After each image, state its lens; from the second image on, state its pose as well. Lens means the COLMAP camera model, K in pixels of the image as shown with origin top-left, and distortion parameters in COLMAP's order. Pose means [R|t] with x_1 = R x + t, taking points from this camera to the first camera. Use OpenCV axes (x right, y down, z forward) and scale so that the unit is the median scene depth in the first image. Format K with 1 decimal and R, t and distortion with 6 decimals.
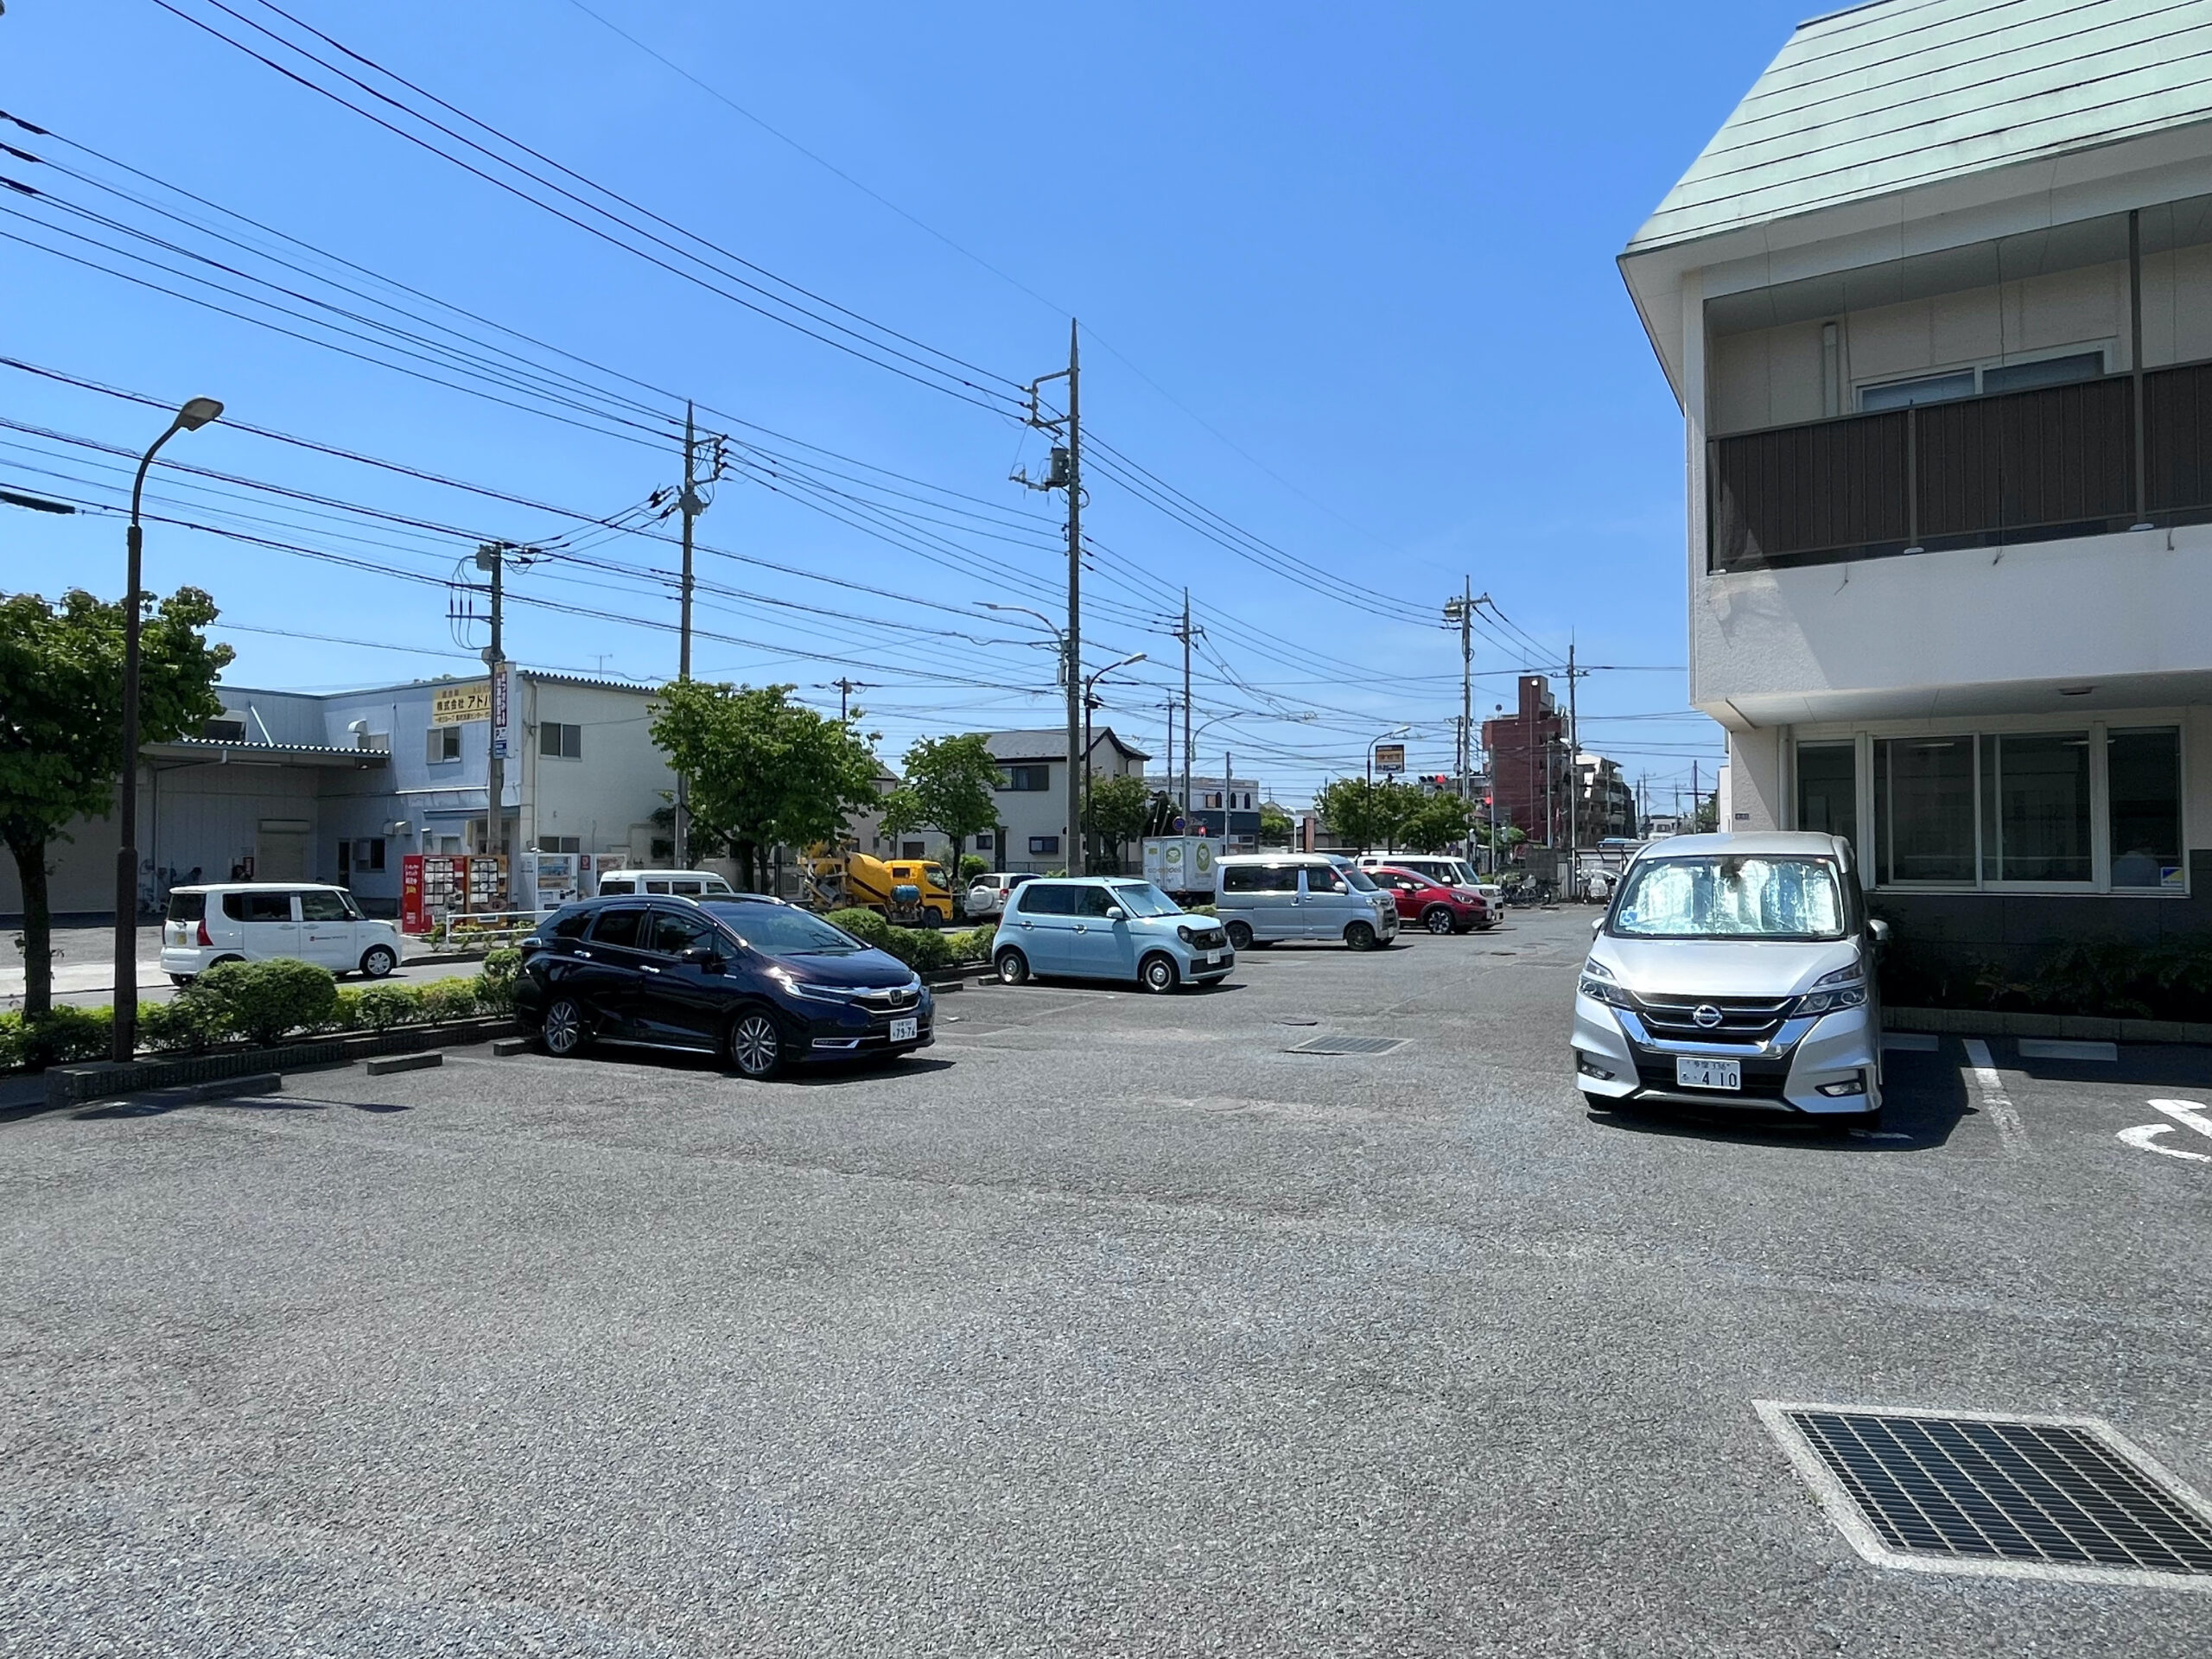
lens RADIAL K [[1252.6, 0, 1106.2], [0, 1252.6, 830.2], [0, 0, 1]] dist [-0.015327, 0.000722]
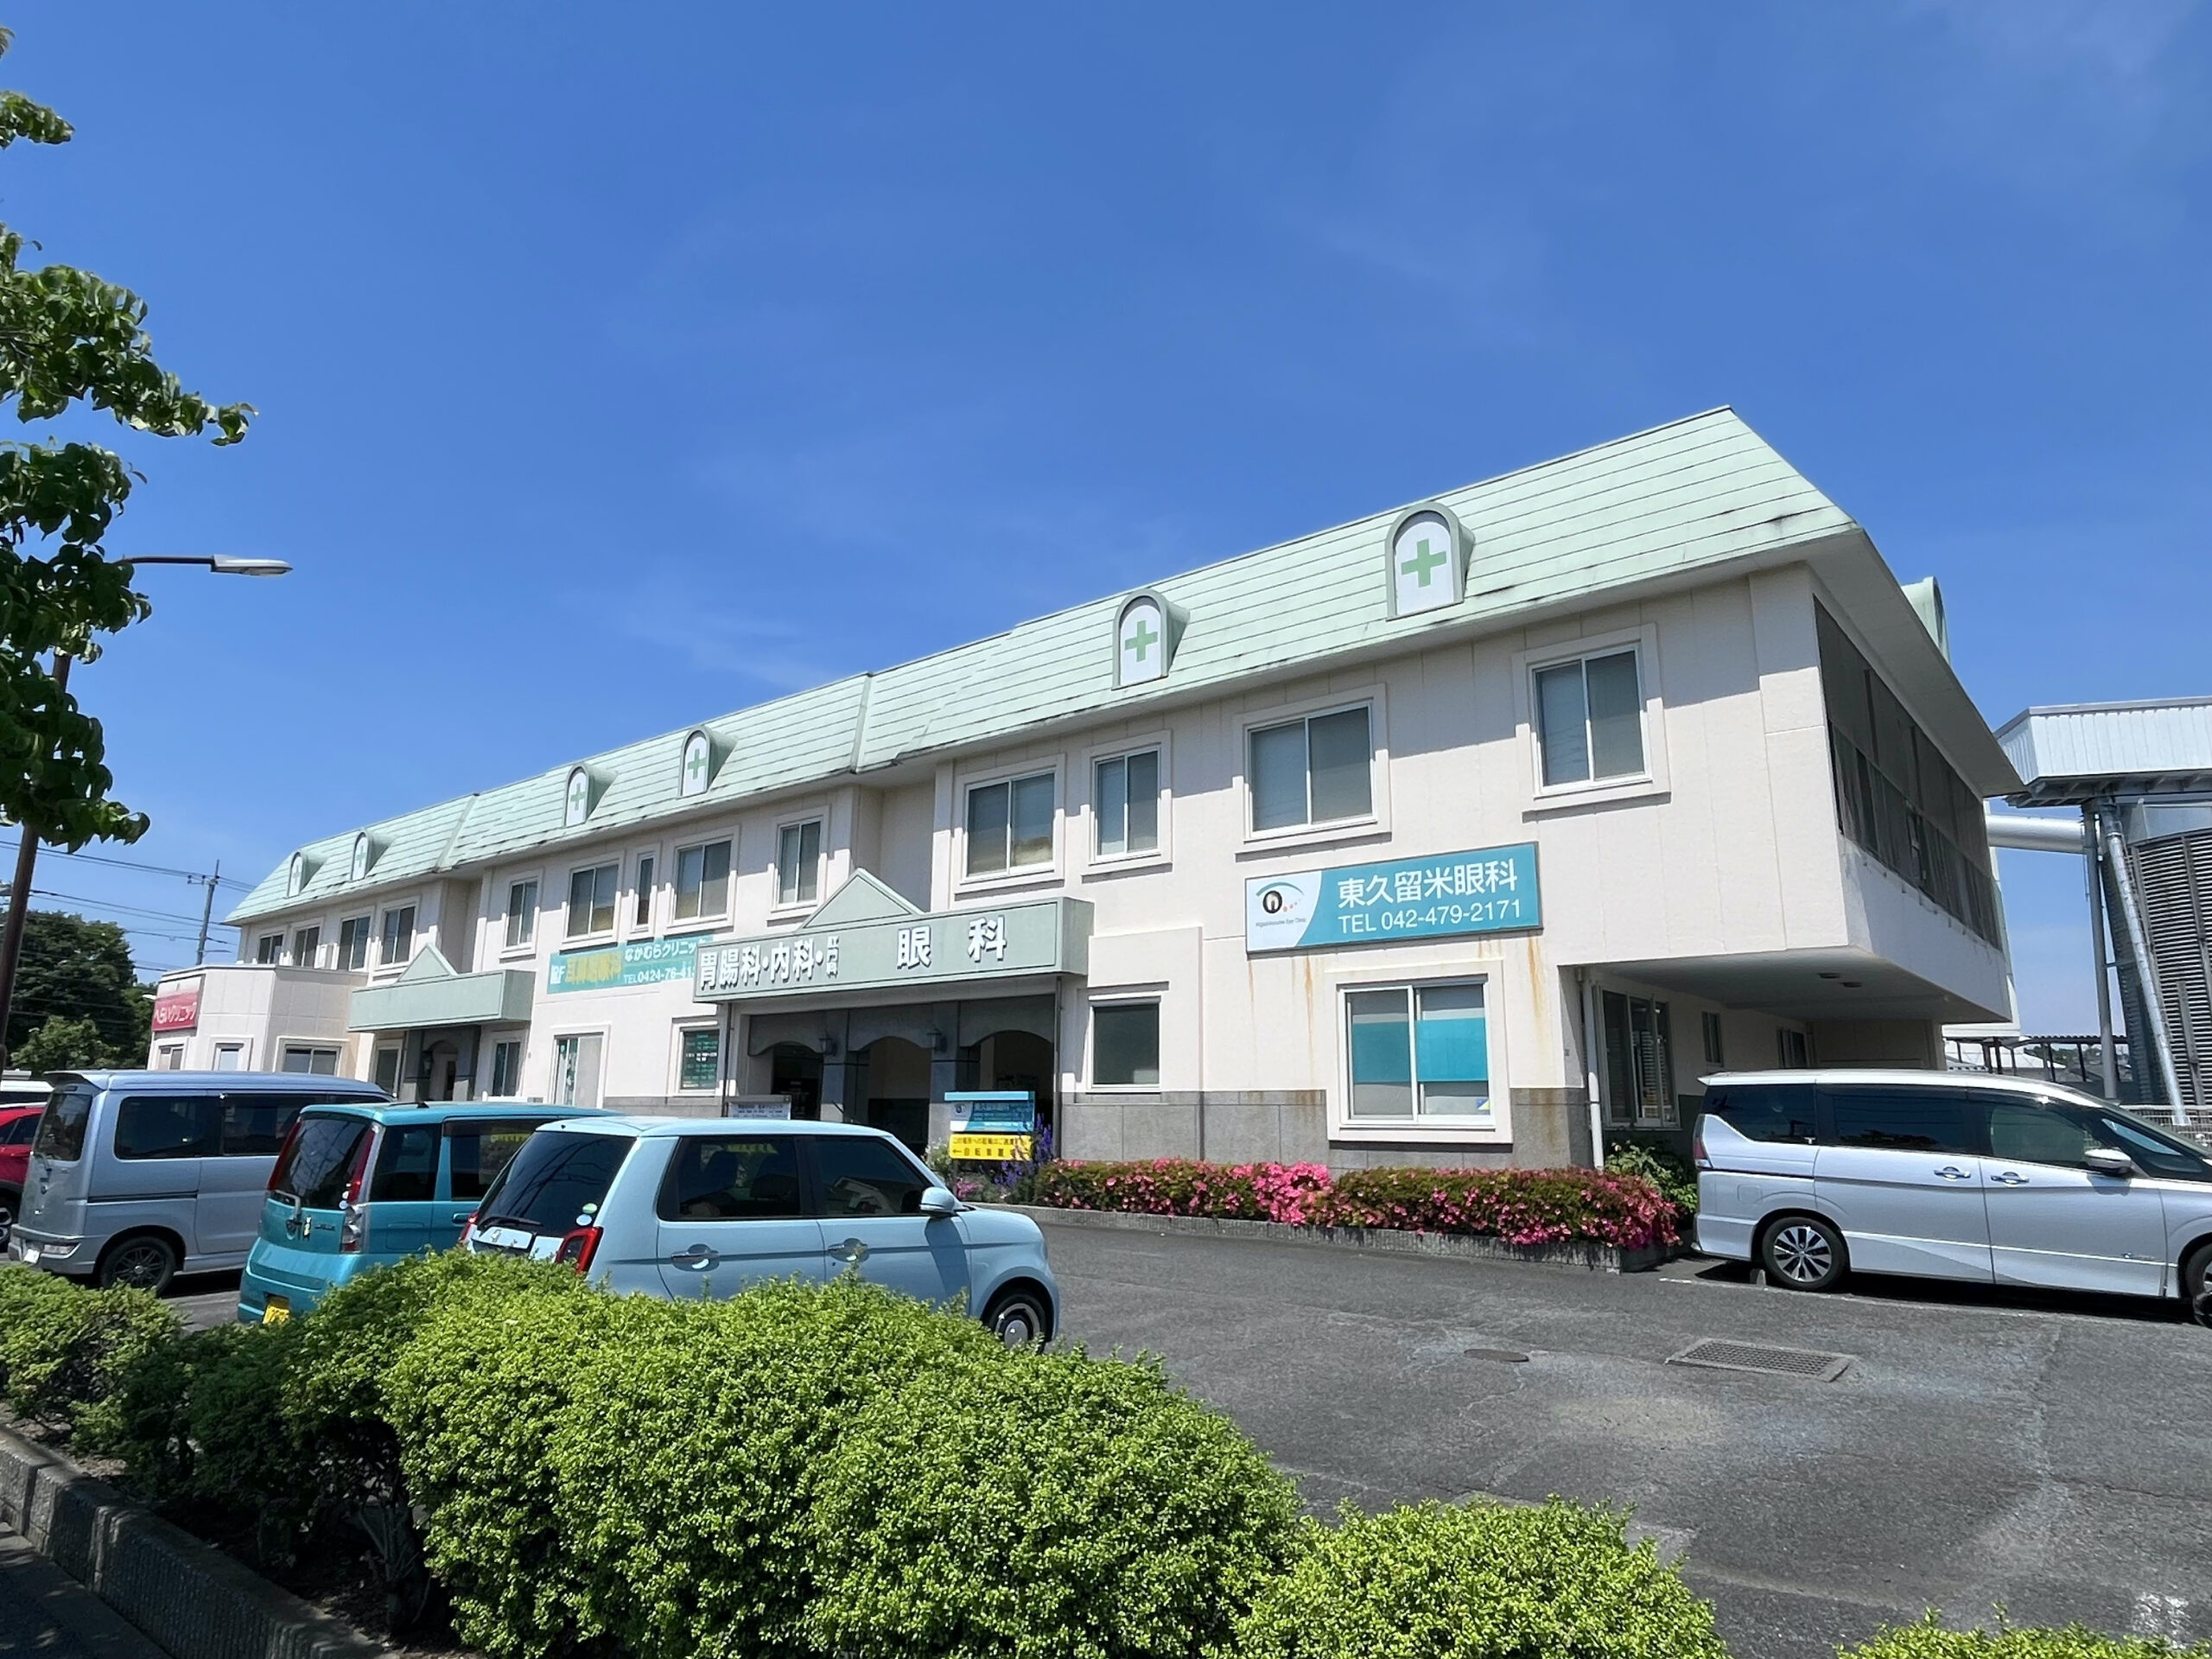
lens RADIAL K [[1335.7, 0, 1110.8], [0, 1335.7, 825.1], [0, 0, 1]] dist [-0.001949, 0.001226]
pose [[0.135574, 0.215971, 0.966942, -0.276027], [-0.031997, 0.976398, -0.213597, 0.022569], [-0.990250, -0.001981, 0.139284, 0.542580]]
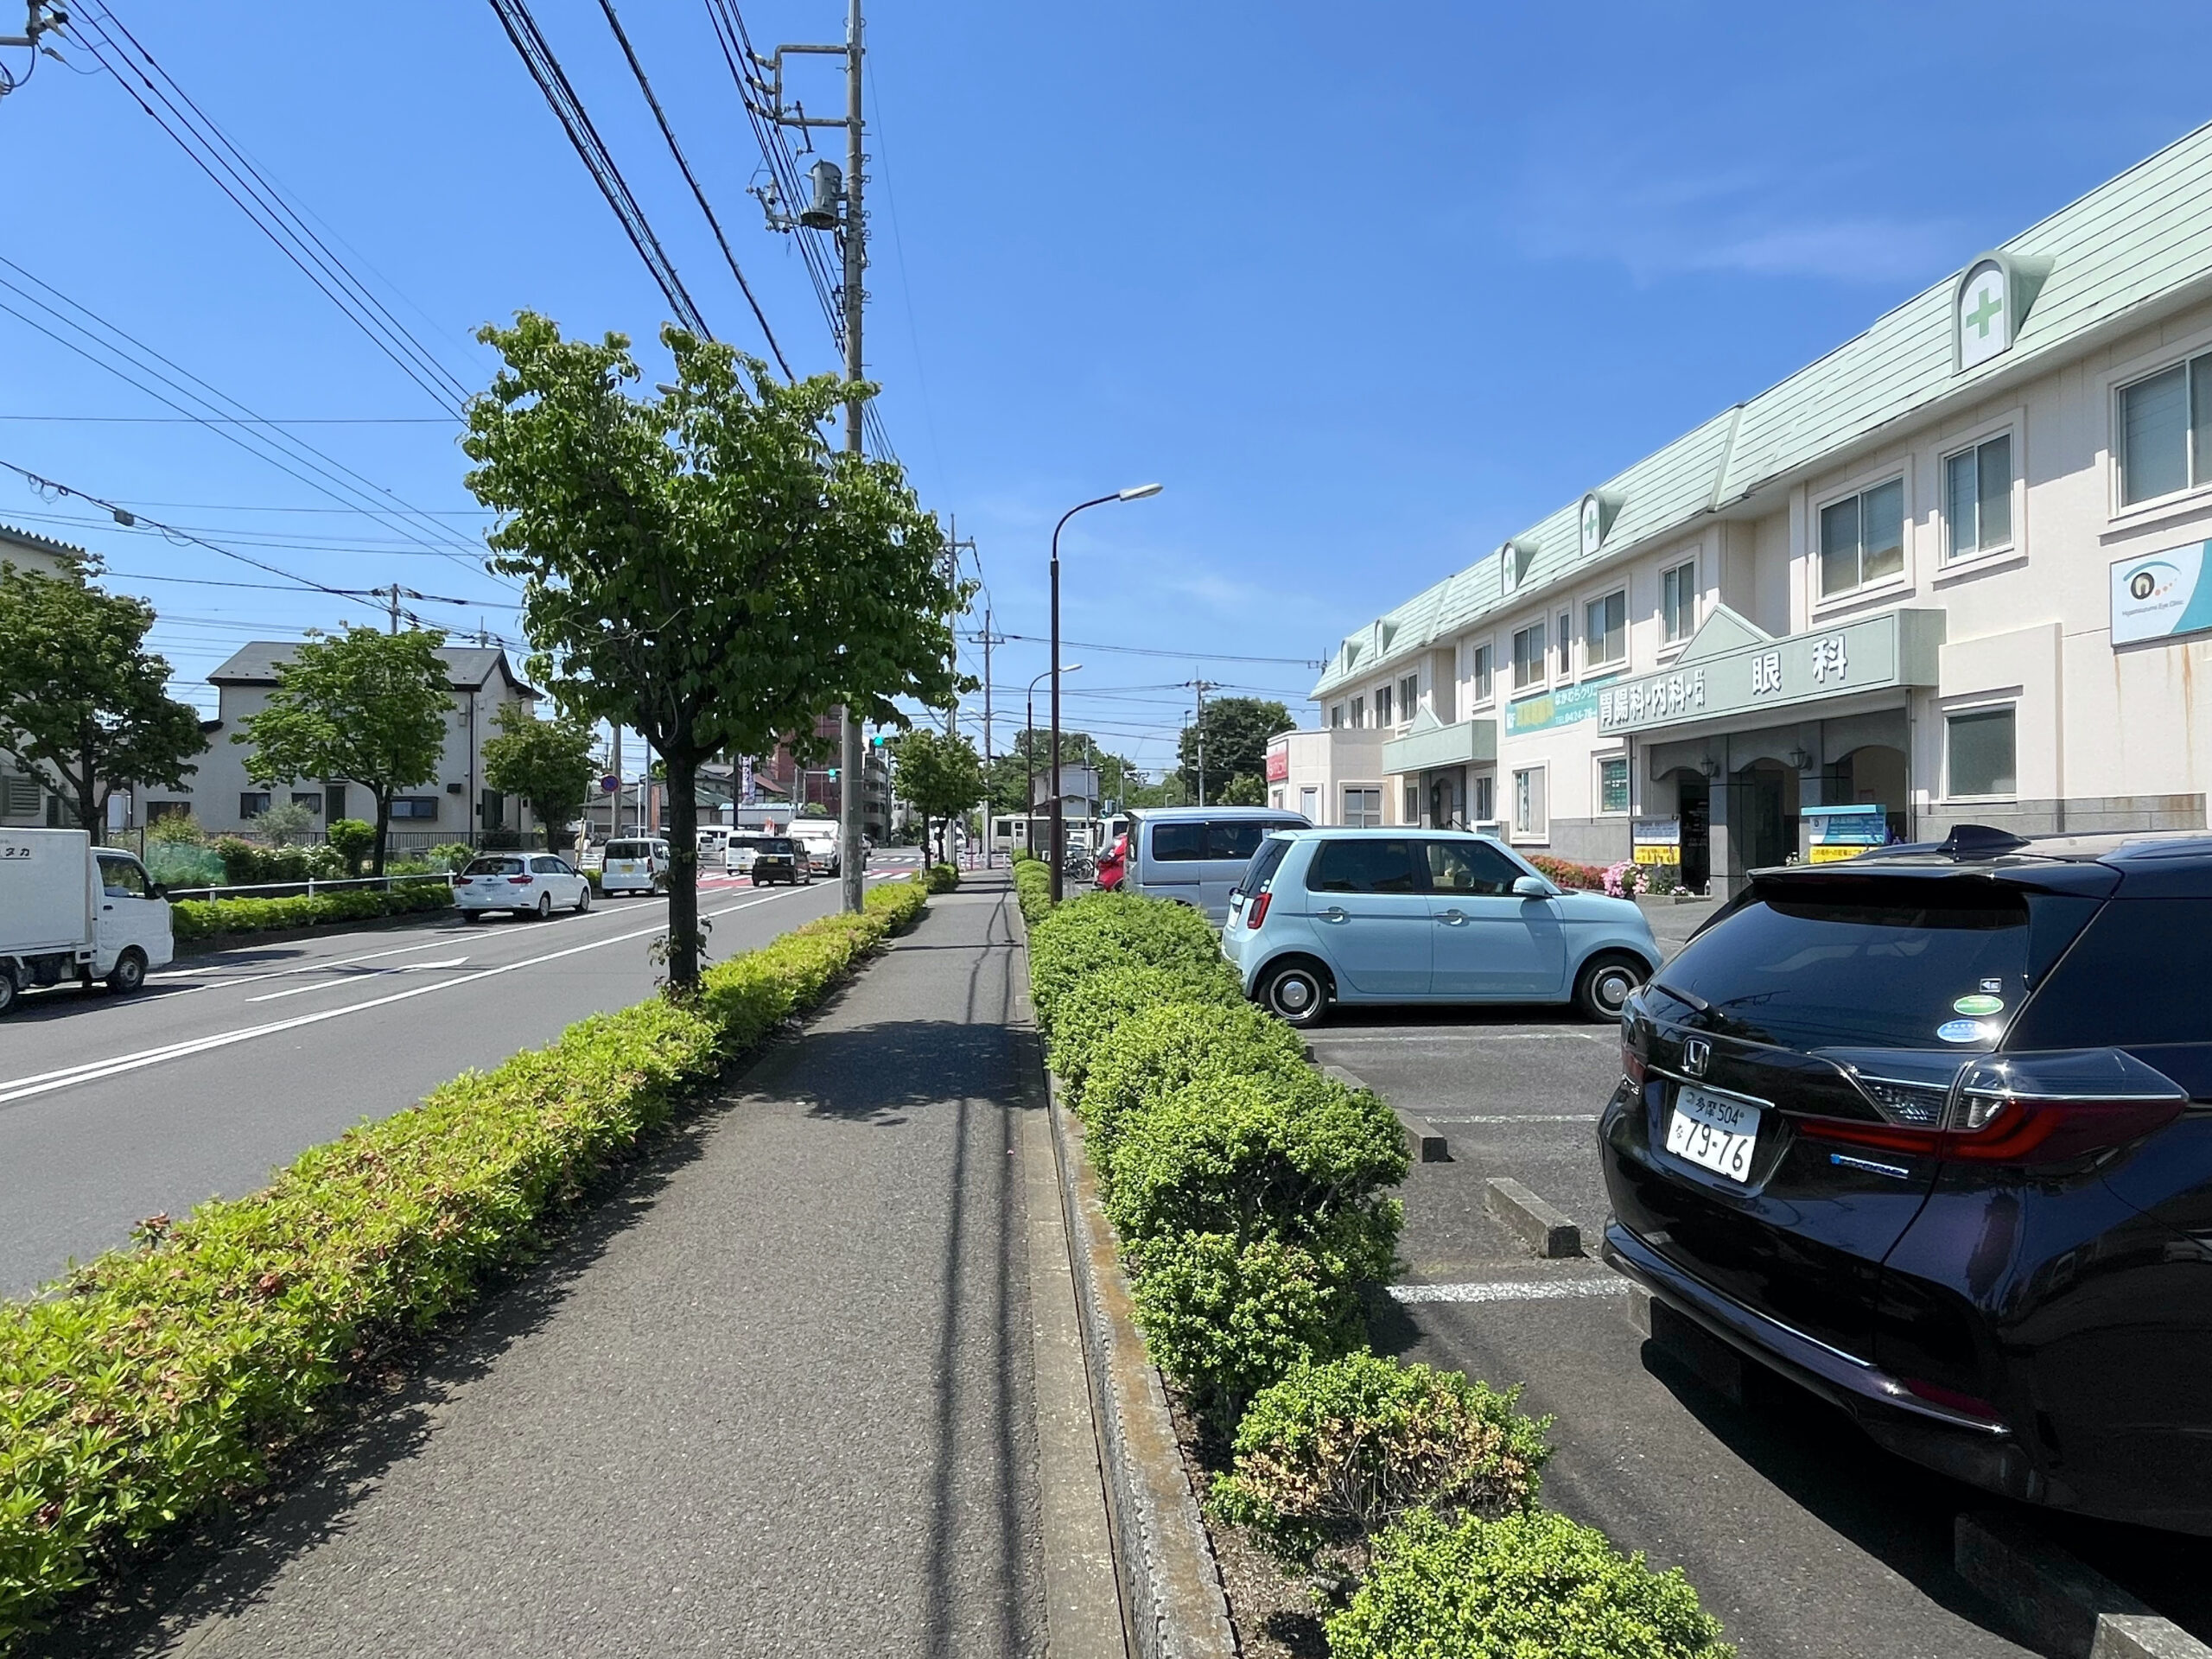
lens RADIAL K [[1252.6, 0, 1108.7], [0, 1252.6, 830.9], [0, 0, 1]] dist [-0.015327, 0.000722]
pose [[0.805330, 0.004008, 0.592813, -0.298396], [-0.013286, 0.999848, 0.011289, 0.022717], [-0.592678, -0.016967, 0.805261, 0.404636]]
